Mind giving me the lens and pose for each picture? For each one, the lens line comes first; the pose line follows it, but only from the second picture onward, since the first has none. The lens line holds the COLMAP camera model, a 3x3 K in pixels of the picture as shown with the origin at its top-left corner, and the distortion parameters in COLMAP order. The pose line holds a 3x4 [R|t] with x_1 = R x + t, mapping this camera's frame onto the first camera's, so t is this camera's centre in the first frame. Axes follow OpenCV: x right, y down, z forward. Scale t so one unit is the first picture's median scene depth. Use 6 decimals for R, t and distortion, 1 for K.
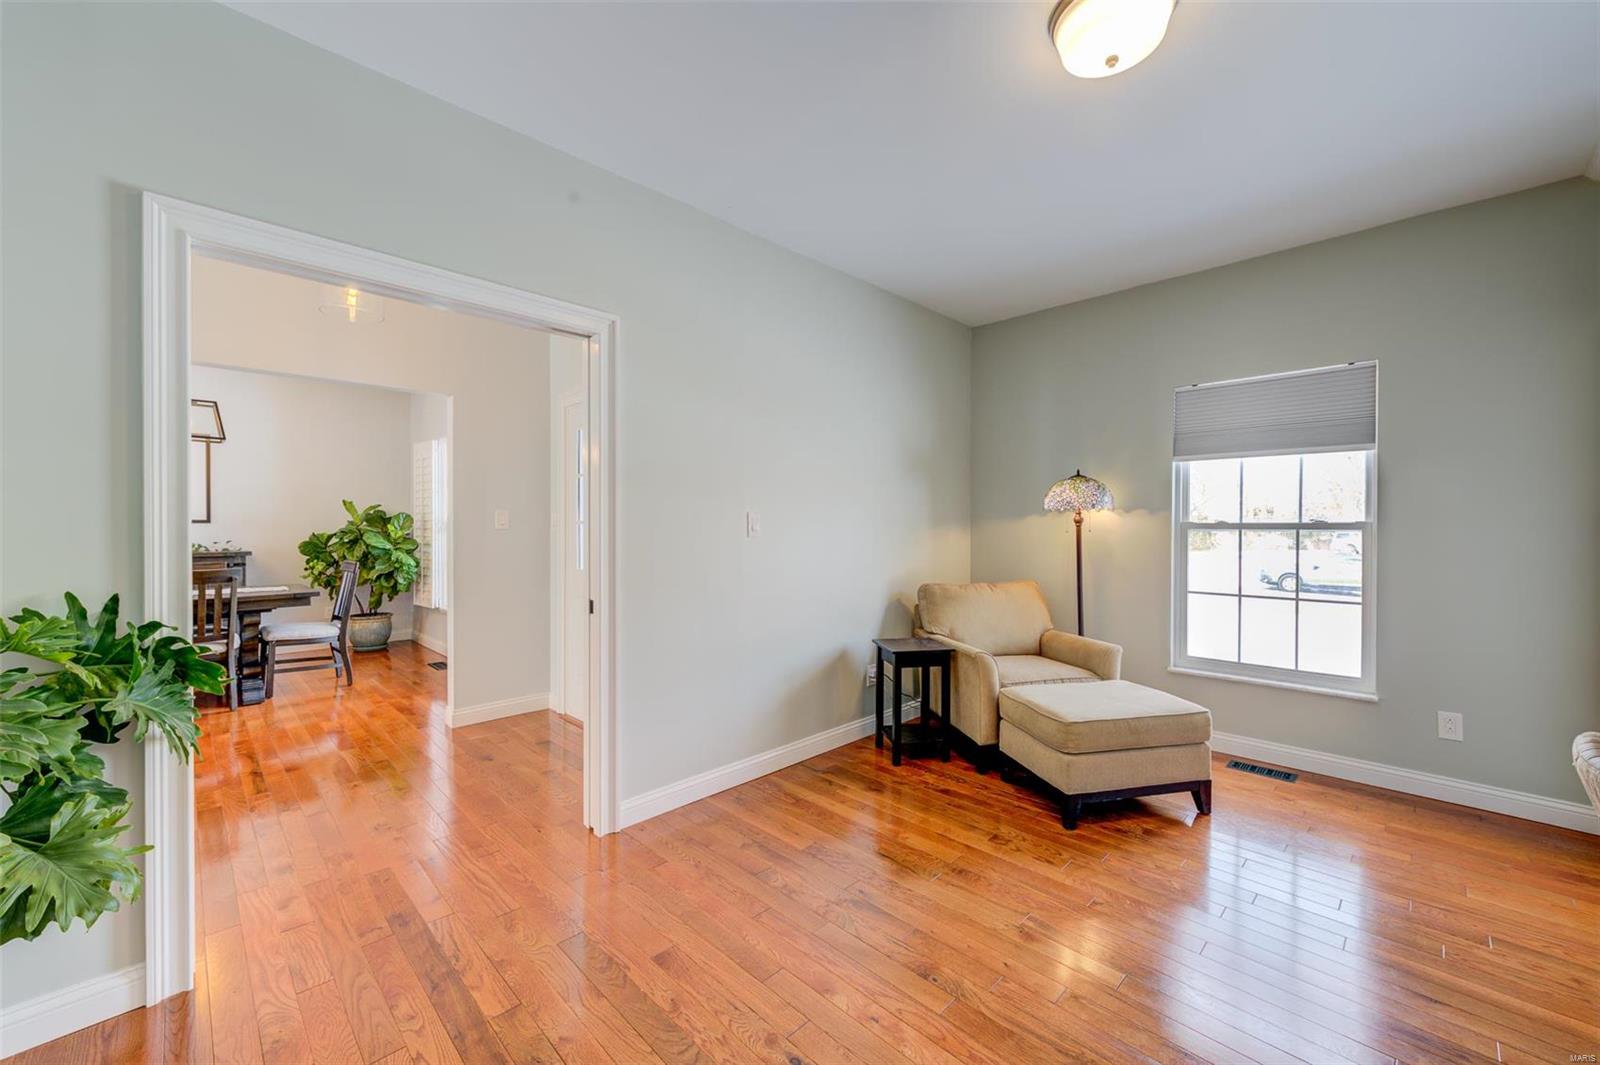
lens RADIAL K [[644.1, 0, 794.5], [0, 644.1, 529.5], [0, 0, 1]] dist [0.000946, 0.000082]
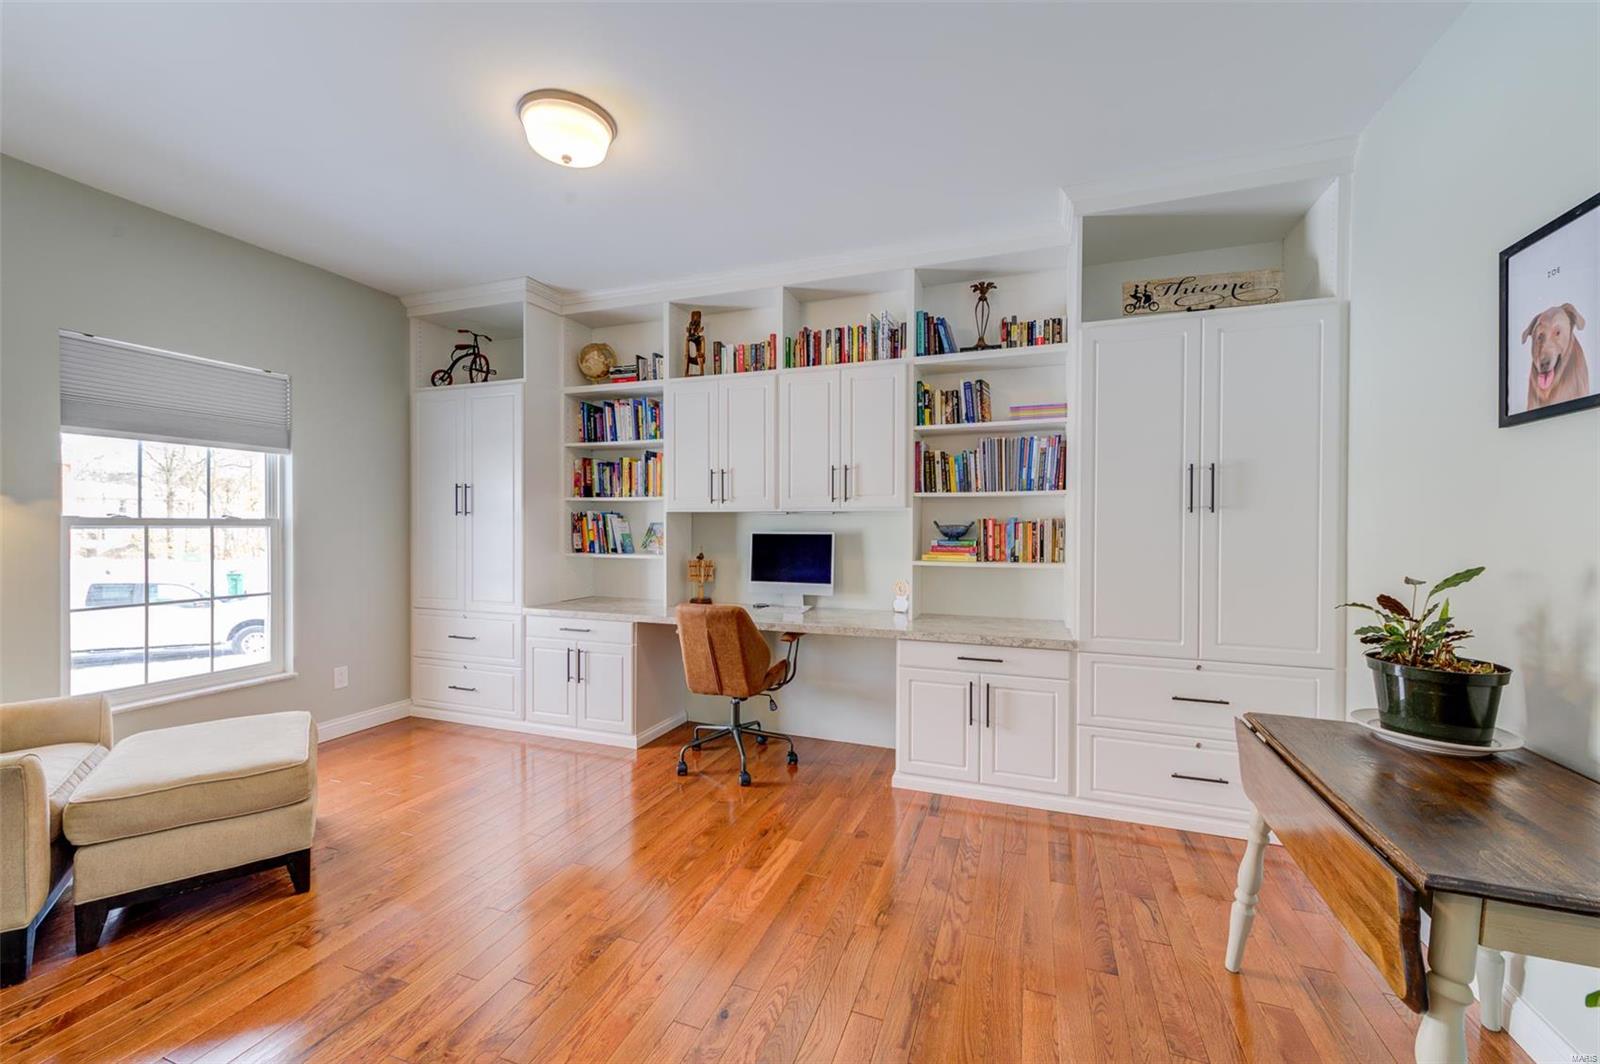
lens RADIAL K [[629.6, 0, 821.8], [0, 629.6, 533.4], [0, 0, 1]] dist [0.001600, 0.000139]
pose [[-0.460809, -0.011905, 0.887420, -0.483711], [0.002342, 0.999890, 0.014630, -0.000266], [-0.887496, 0.008820, -0.460730, 0.648800]]
